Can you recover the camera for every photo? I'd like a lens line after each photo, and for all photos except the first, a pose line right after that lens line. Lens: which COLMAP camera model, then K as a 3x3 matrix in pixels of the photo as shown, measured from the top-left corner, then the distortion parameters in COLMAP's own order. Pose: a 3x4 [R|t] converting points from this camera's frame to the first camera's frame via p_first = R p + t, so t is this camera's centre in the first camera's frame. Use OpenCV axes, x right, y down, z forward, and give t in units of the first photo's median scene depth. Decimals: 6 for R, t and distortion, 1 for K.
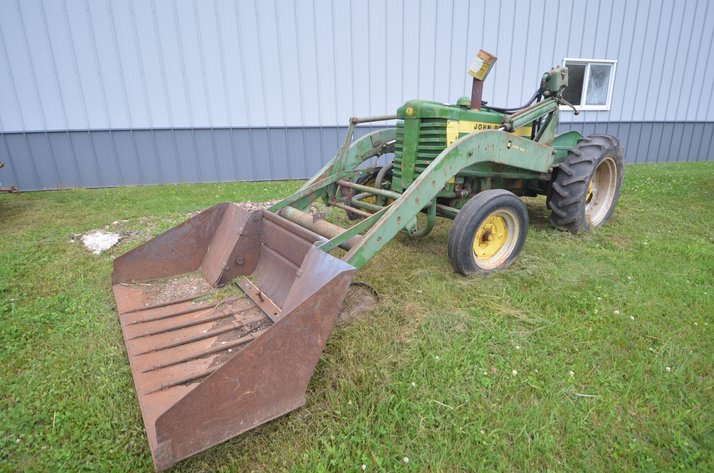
lens RADIAL K [[361.9, 0, 358.9], [0, 361.9, 237.0], [0, 0, 1]] dist [0.009460, -0.005179]
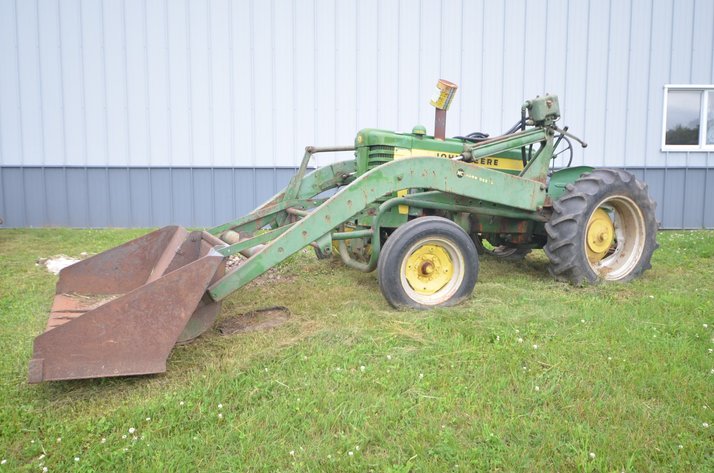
lens RADIAL K [[543.7, 0, 356.6], [0, 543.7, 232.3], [0, 0, 1]] dist [0.027635, 0.002281]
pose [[0.979508, 0.035271, -0.198295, 0.419766], [-0.074919, 0.977704, -0.196168, 0.179117], [0.186954, 0.207004, 0.960311, -0.342816]]
